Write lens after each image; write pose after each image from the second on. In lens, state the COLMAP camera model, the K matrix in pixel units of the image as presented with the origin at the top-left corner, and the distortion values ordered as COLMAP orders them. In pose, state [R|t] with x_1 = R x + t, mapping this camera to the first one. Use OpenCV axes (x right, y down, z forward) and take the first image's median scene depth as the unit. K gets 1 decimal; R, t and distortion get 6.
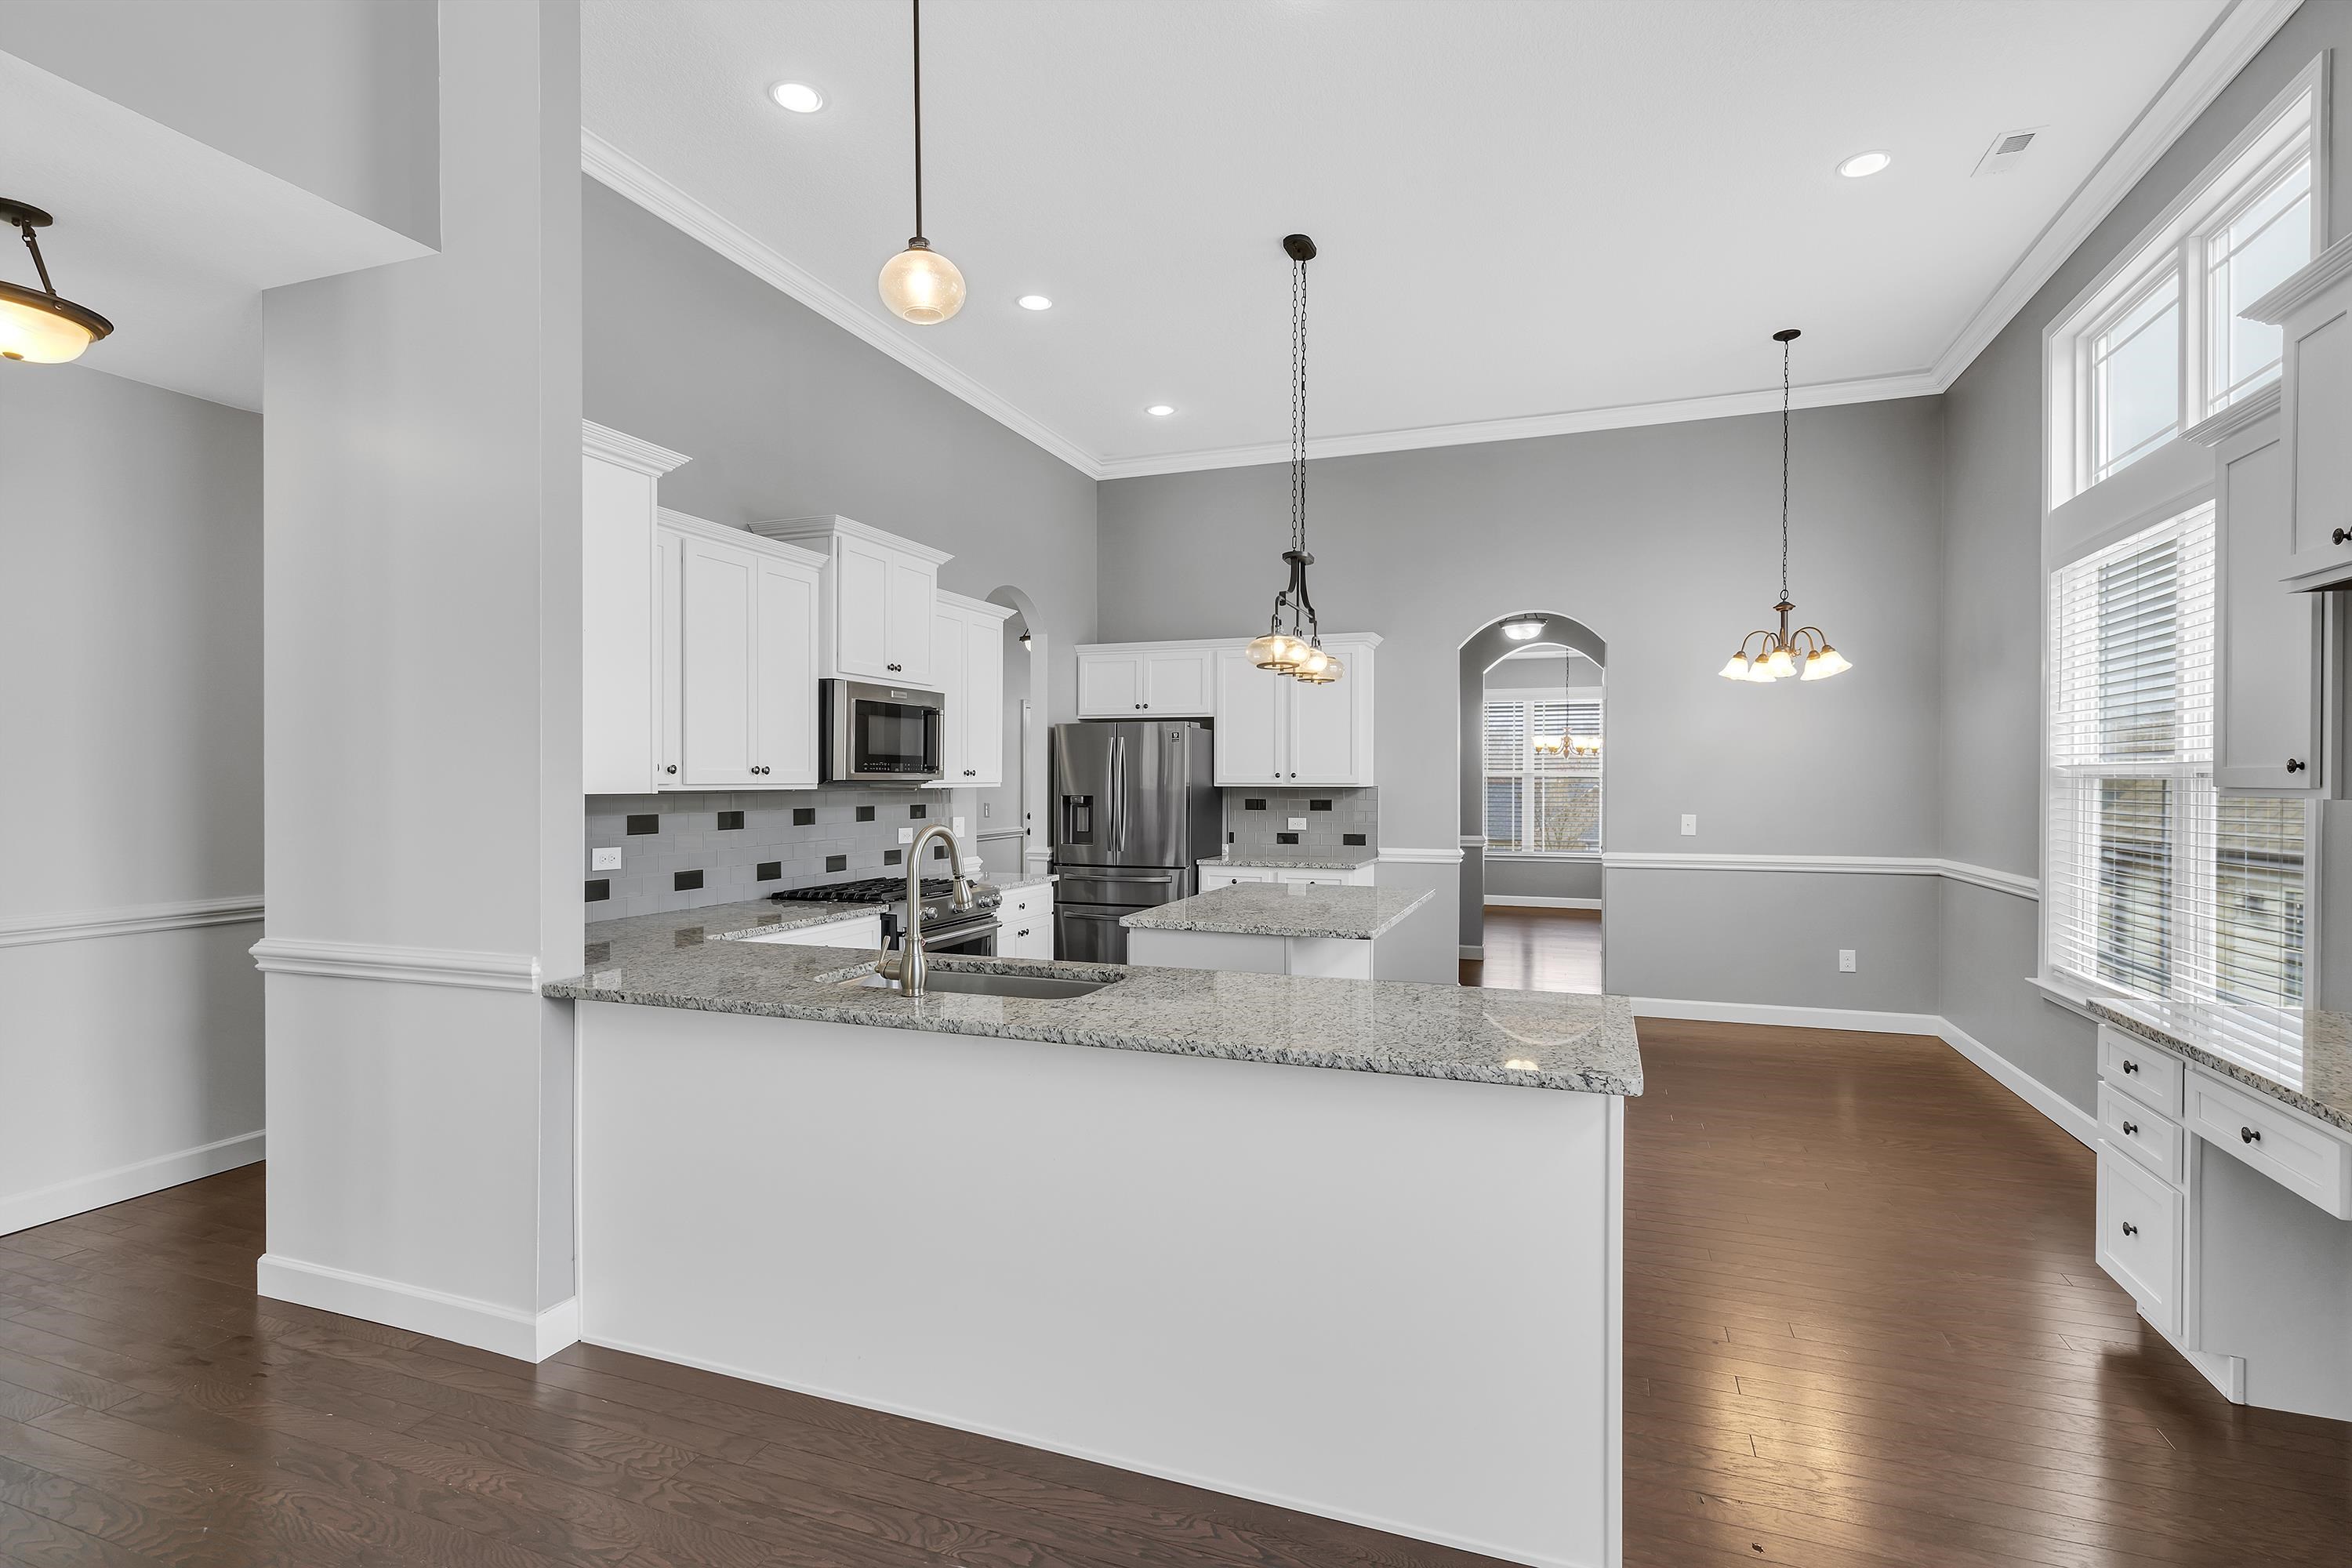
lens RADIAL K [[1095.6, 0, 1187.9], [0, 1095.6, 785.1], [0, 0, 1]] dist [0.002131, 0.000268]
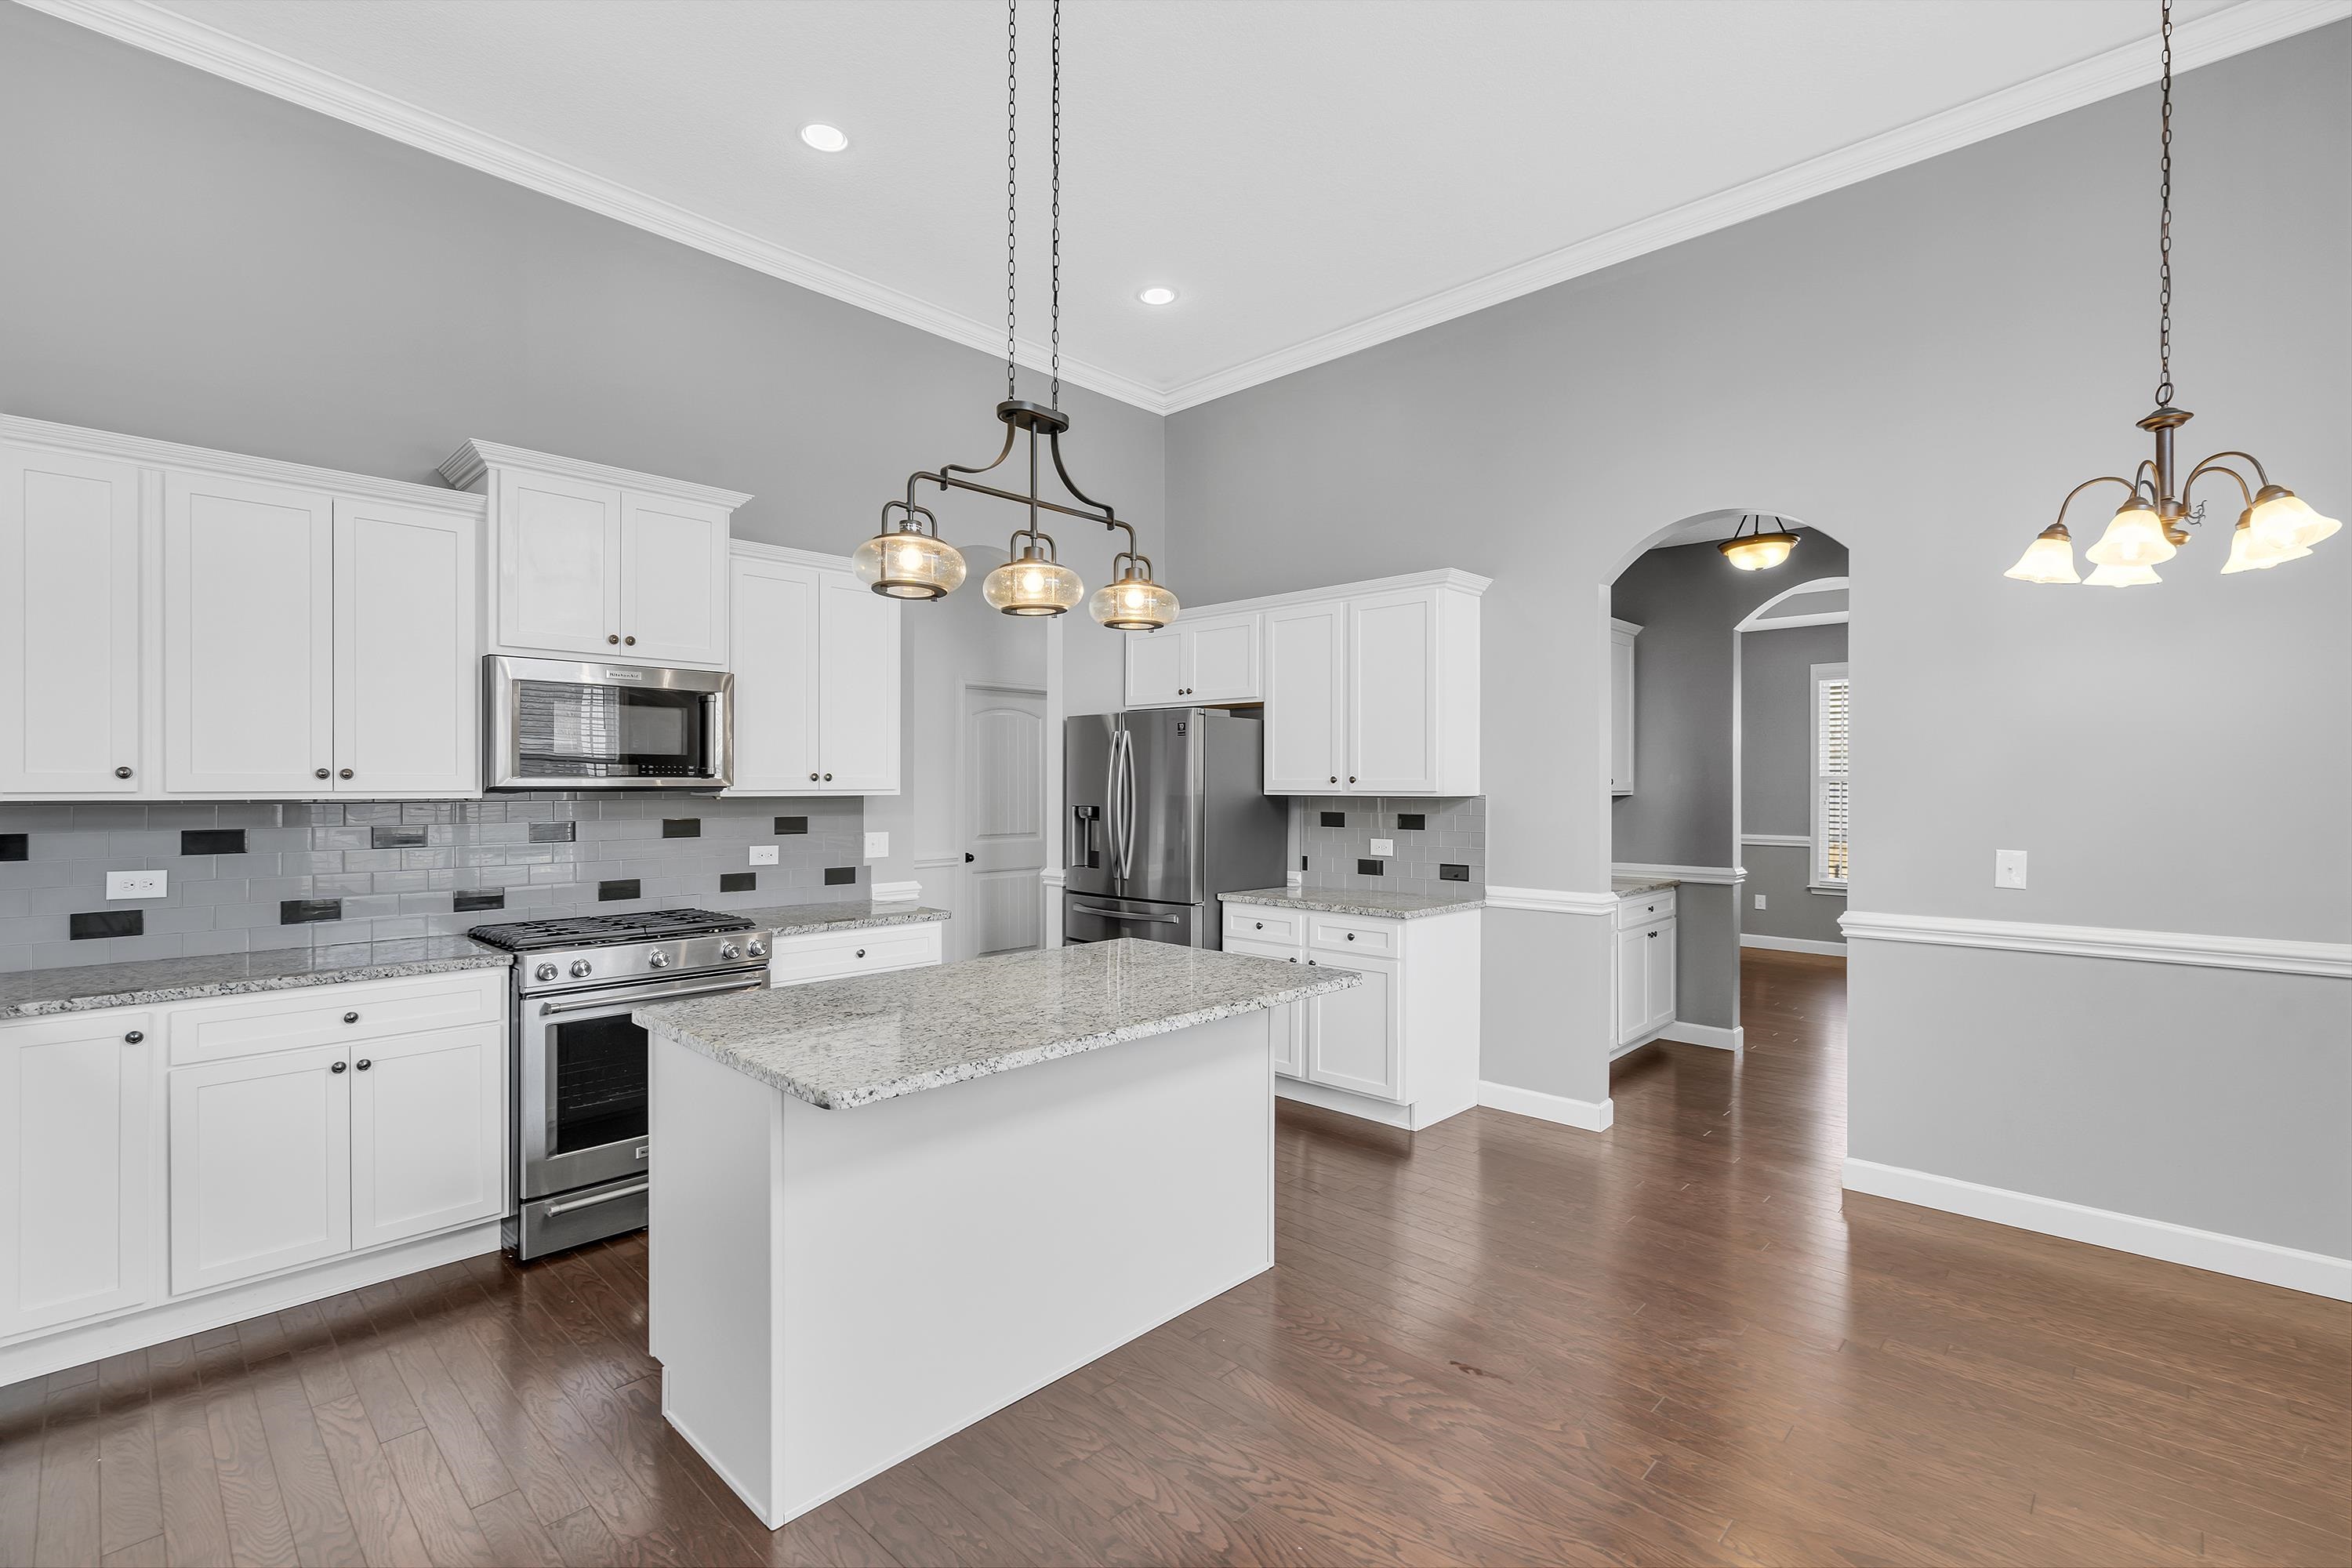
lens RADIAL K [[1050.5, 0, 1176.0], [0, 1050.5, 784.0], [0, 0, 1]] dist [-0.002822, -0.000232]
pose [[0.916952, -0.000604, -0.398997, 0.279313], [-0.001822, 0.999982, -0.005701, -0.002177], [0.398993, 0.005955, 0.916935, 0.350268]]
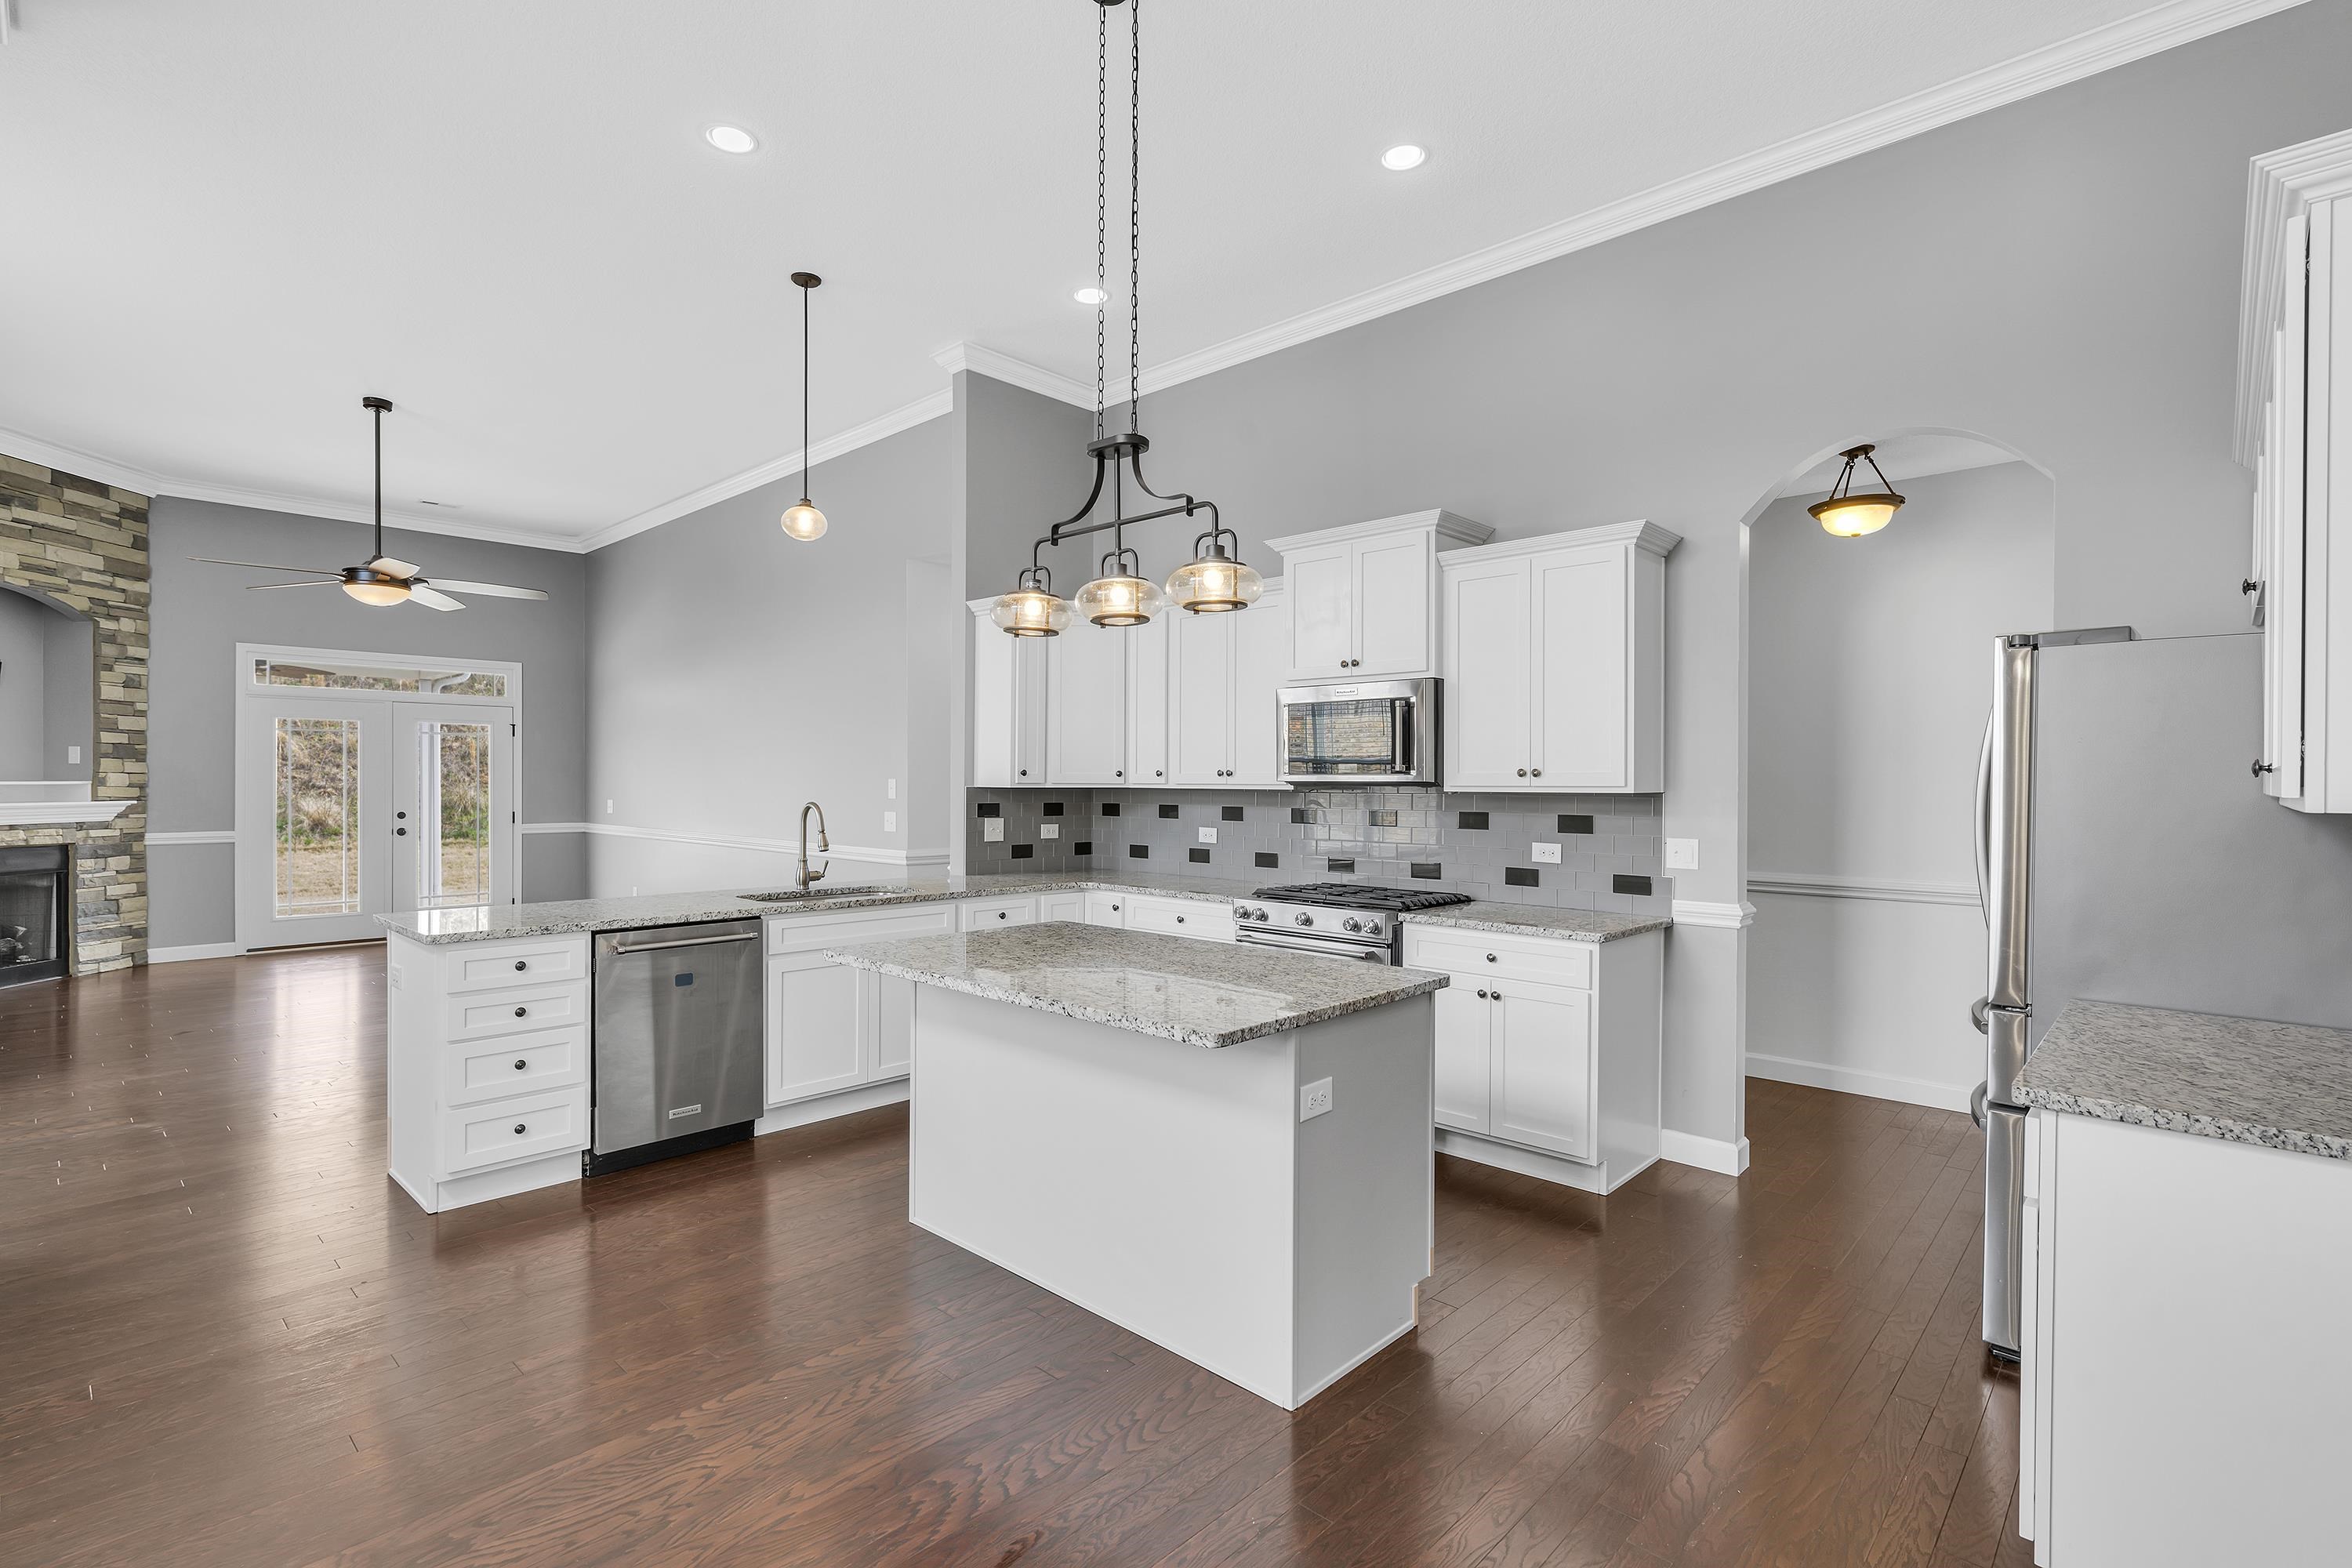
lens RADIAL K [[1095.6, 0, 1187.9], [0, 1095.6, 785.1], [0, 0, 1]] dist [0.002131, 0.000268]
pose [[-0.386201, 0.000207, -0.922415, 0.487941], [-0.009813, 0.999942, 0.004333, -0.003276], [0.922362, 0.010725, -0.386177, 0.906242]]
